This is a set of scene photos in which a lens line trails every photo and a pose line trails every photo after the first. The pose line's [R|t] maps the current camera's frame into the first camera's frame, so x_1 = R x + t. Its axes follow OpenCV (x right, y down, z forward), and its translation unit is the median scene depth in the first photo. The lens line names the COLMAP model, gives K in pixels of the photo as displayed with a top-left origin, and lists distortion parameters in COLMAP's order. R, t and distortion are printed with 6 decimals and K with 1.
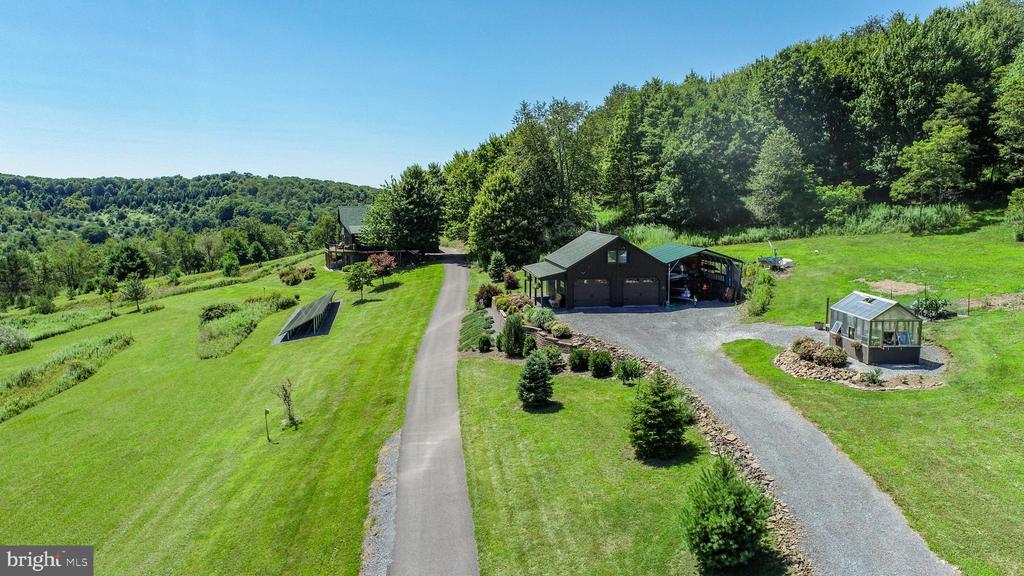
lens RADIAL K [[691.1, 0, 515.6], [0, 691.1, 290.3], [0, 0, 1]] dist [-0.007246, 0.002477]
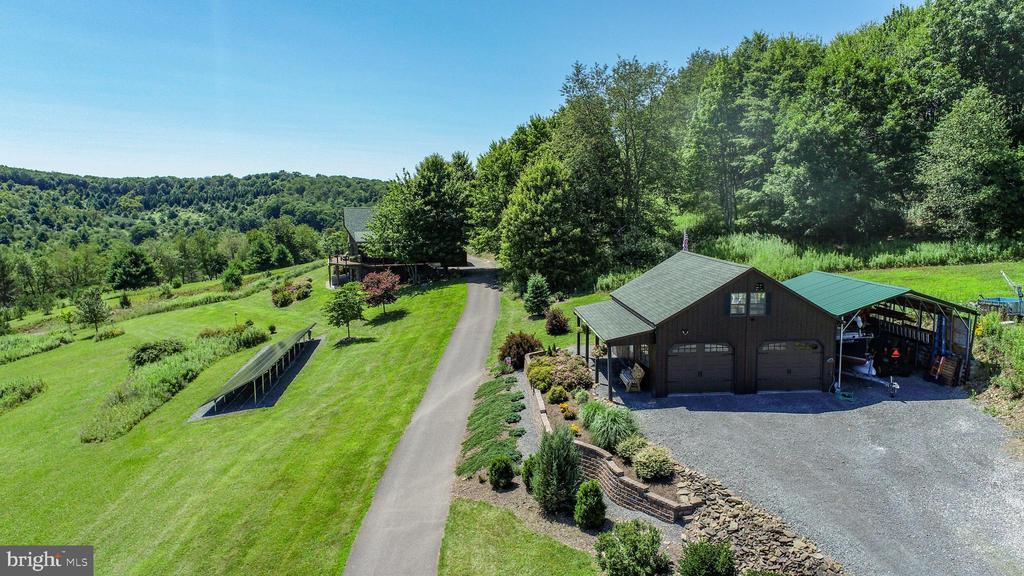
lens RADIAL K [[691.1, 0, 515.6], [0, 691.1, 290.3], [0, 0, 1]] dist [-0.007246, 0.002477]
pose [[0.997522, 0.010013, -0.069639, 0.000534], [-0.009942, 0.999950, 0.001363, -0.035493], [0.069649, -0.000668, 0.997571, 0.267943]]
